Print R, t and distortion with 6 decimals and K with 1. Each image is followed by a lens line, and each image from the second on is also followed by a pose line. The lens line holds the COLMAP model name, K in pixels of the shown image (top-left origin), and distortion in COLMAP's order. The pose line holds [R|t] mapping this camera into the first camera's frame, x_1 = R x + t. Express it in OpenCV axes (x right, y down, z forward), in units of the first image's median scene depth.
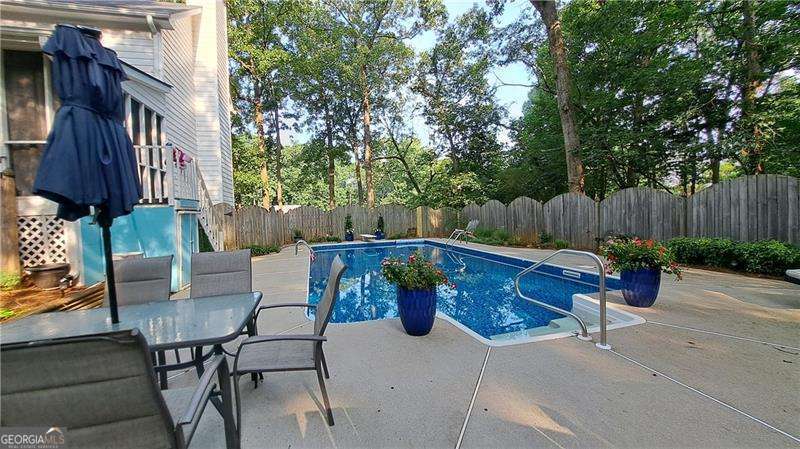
lens RADIAL K [[316.6, 0, 391.7], [0, 316.6, 223.4], [0, 0, 1]] dist [-0.020629, -0.000362]
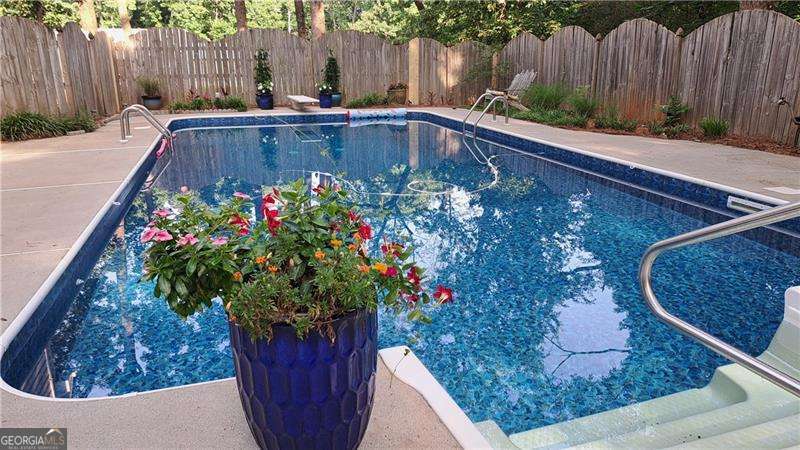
lens RADIAL K [[565.9, 0, 401.6], [0, 565.9, 225.7], [0, 0, 1]] dist [0.085044, -0.106066]
pose [[0.998435, 0.014446, 0.054028, 0.030125], [-0.027800, 0.966454, 0.255333, 0.000924], [-0.048528, -0.256435, 0.965343, 0.121881]]
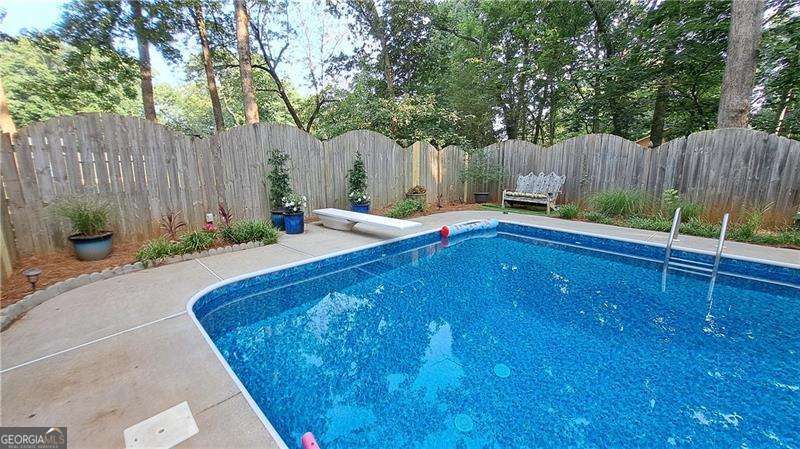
lens RADIAL K [[316.6, 0, 391.7], [0, 316.6, 223.4], [0, 0, 1]] dist [-0.020629, -0.000362]
pose [[0.871401, -0.067434, 0.485914, -0.215538], [-0.014882, 0.986418, 0.163581, -0.010432], [-0.490345, -0.149776, 0.858562, 0.700911]]
